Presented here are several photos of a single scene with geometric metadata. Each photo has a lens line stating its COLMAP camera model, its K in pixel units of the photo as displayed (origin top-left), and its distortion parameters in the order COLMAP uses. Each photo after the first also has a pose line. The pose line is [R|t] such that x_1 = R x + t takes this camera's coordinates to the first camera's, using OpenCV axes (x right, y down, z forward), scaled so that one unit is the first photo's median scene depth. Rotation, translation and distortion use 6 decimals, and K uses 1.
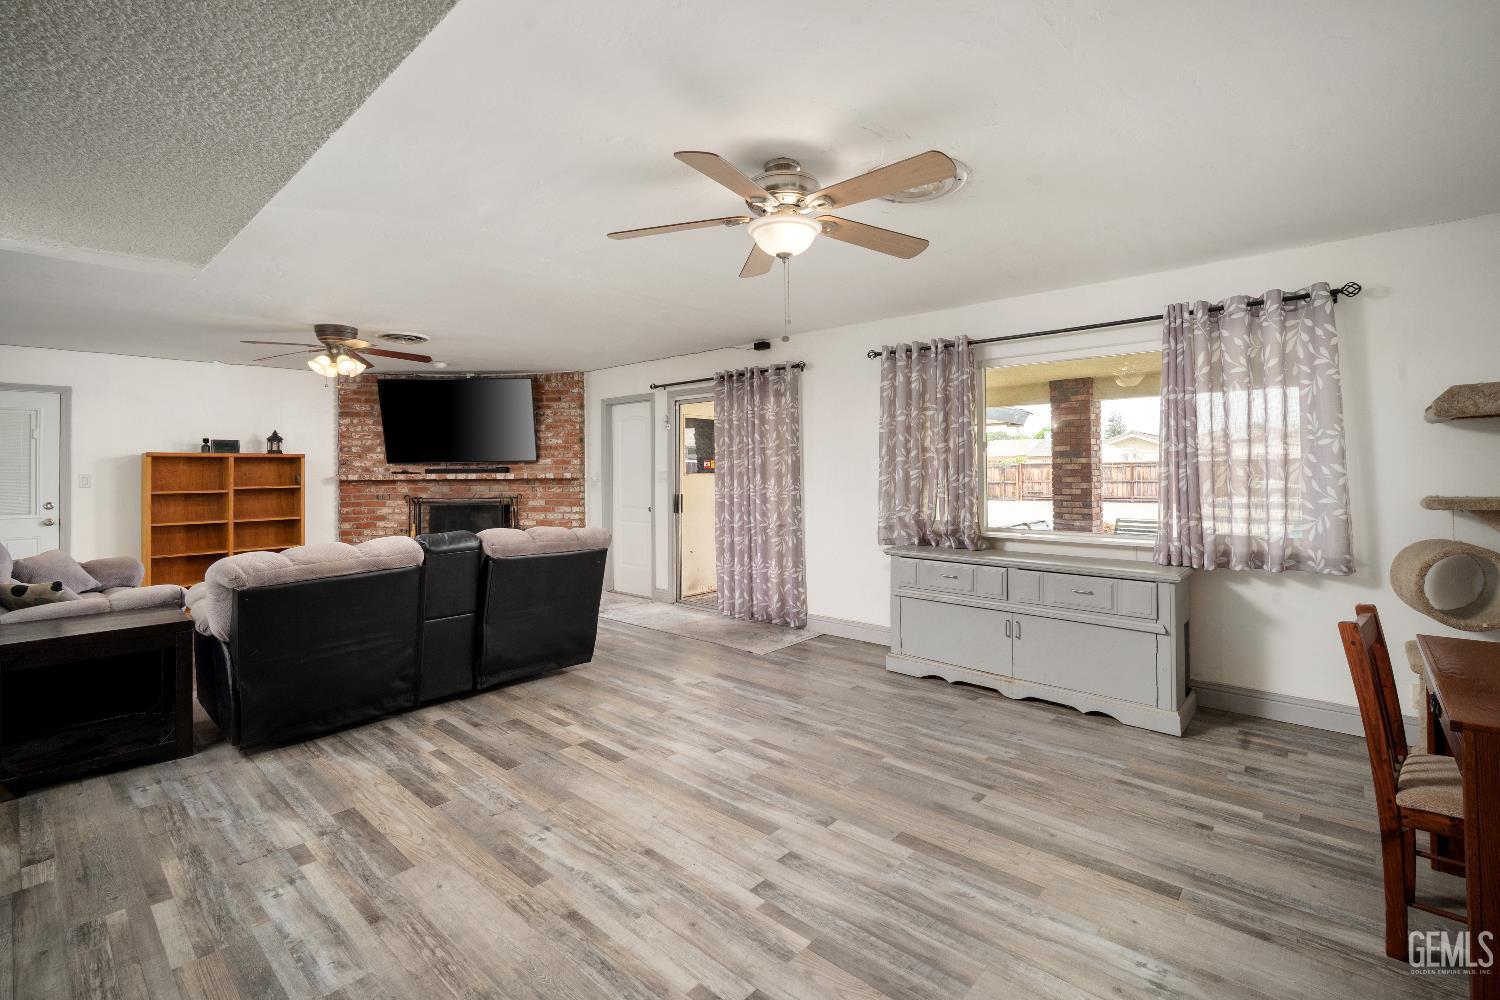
lens RADIAL K [[674.2, 0, 717.3], [0, 674.2, 462.3], [0, 0, 1]] dist [0.003579, 0.000497]
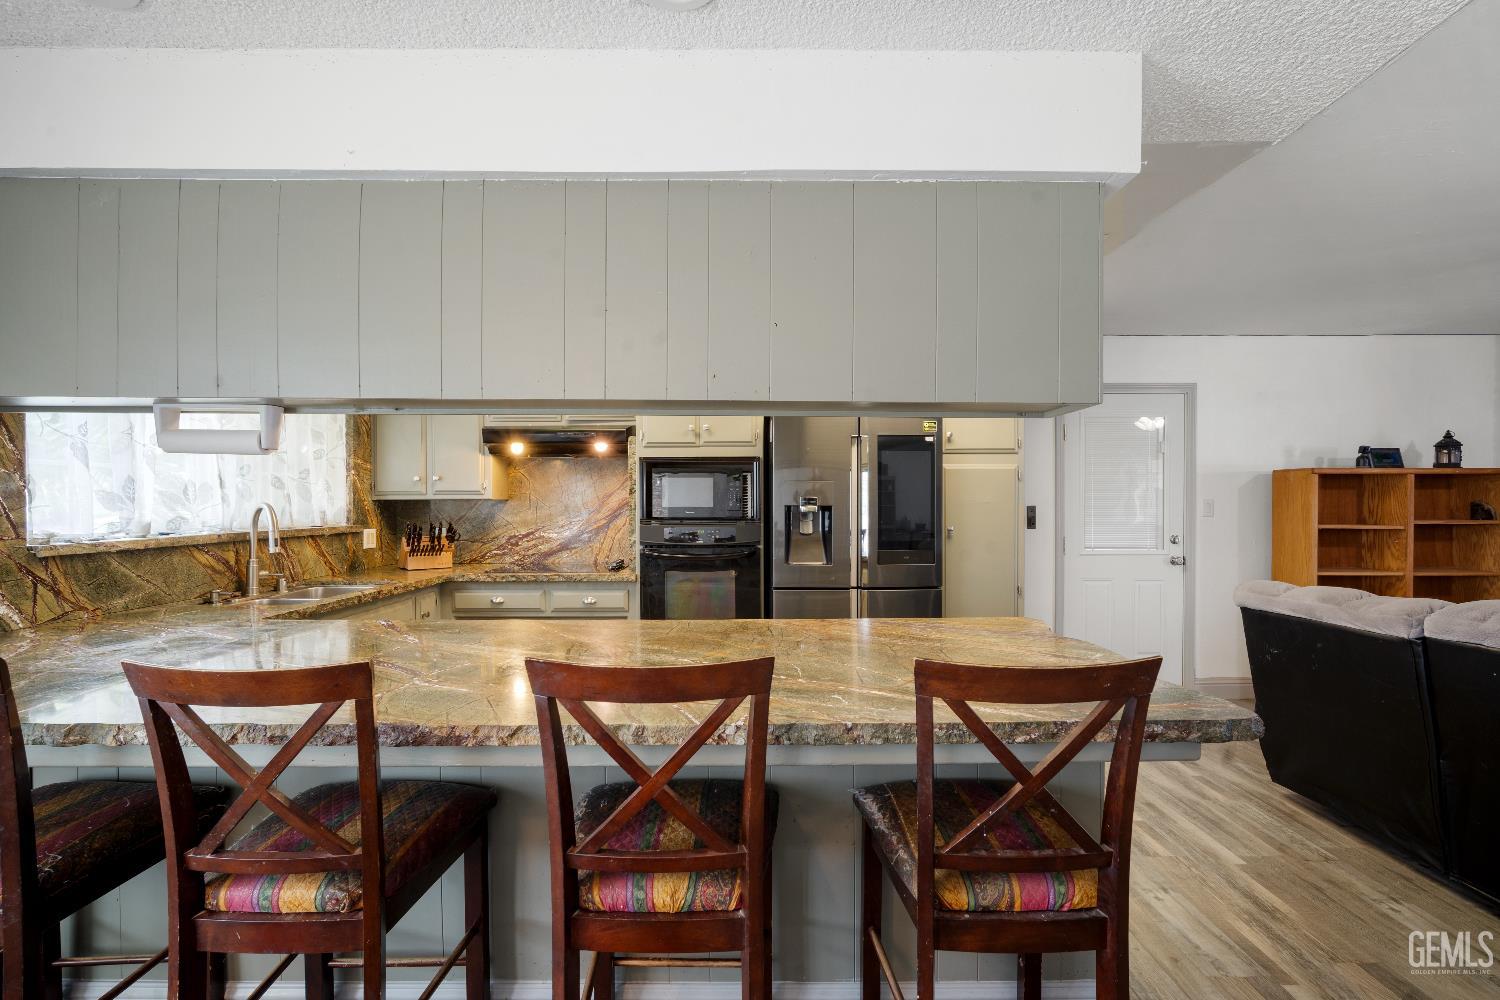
lens RADIAL K [[674.2, 0, 748.2], [0, 674.2, 506.8], [0, 0, 1]] dist [0.003579, 0.000497]
pose [[0.683118, 0.013926, -0.730175, -0.580526], [0.003170, 0.999752, 0.022033, 0.006321], [0.730301, -0.017365, 0.682904, 0.088411]]
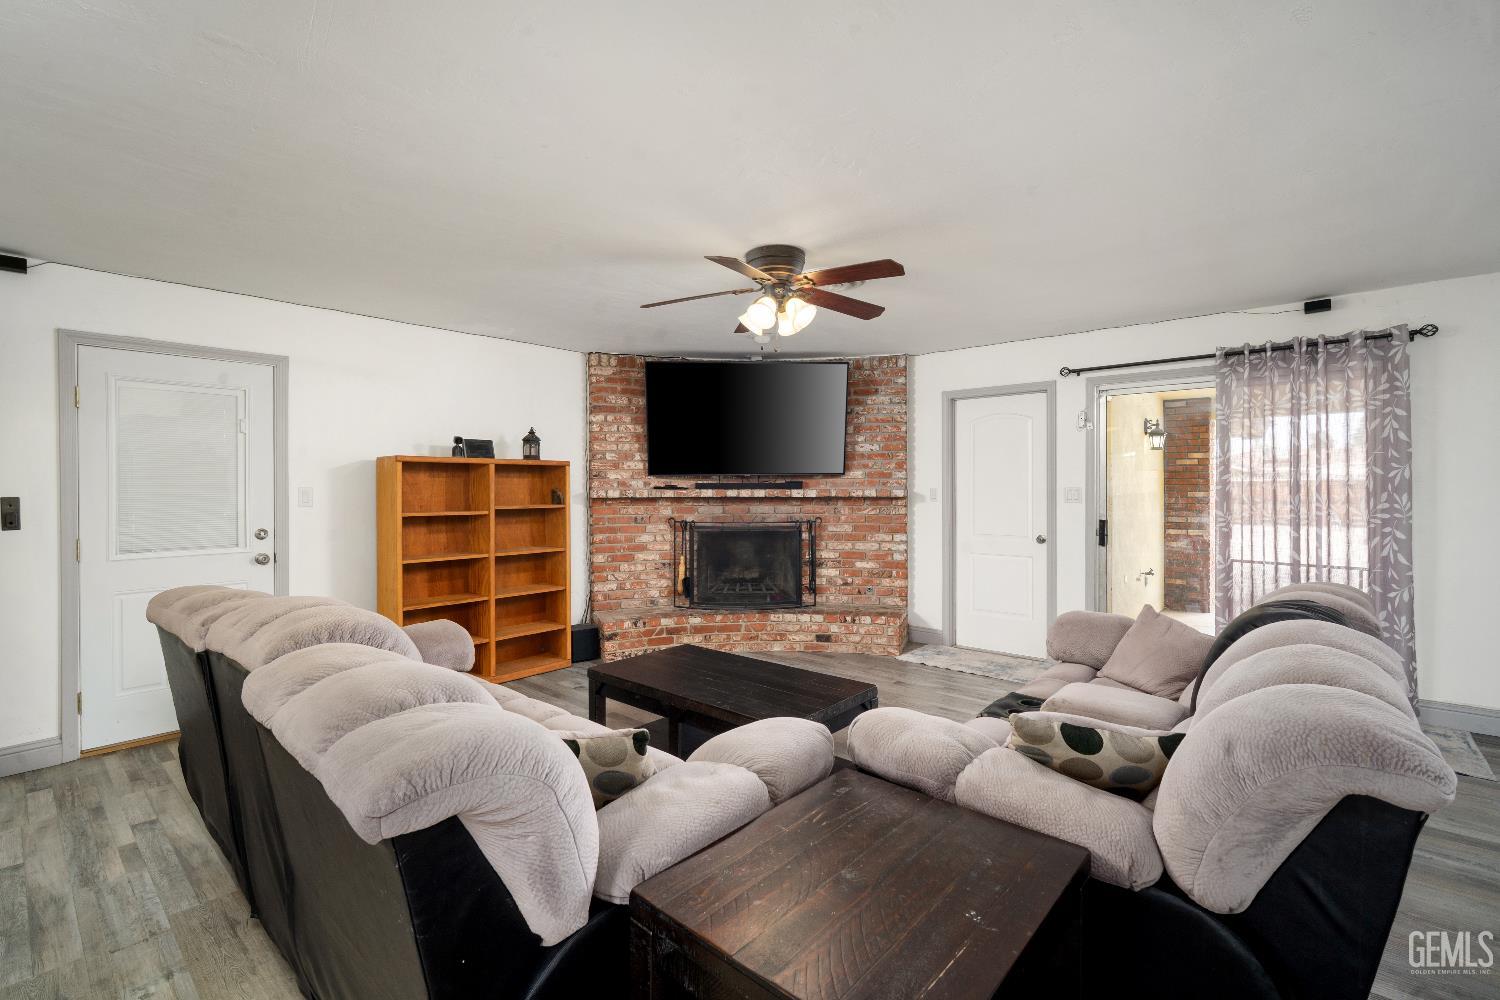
lens RADIAL K [[674.2, 0, 740.2], [0, 674.2, 495.0], [0, 0, 1]] dist [0.003579, 0.000497]
pose [[0.999673, 0.006102, 0.024828, -0.408544], [-0.006664, 0.999722, 0.022604, 0.005913], [-0.024683, -0.022762, 0.999436, 0.248020]]
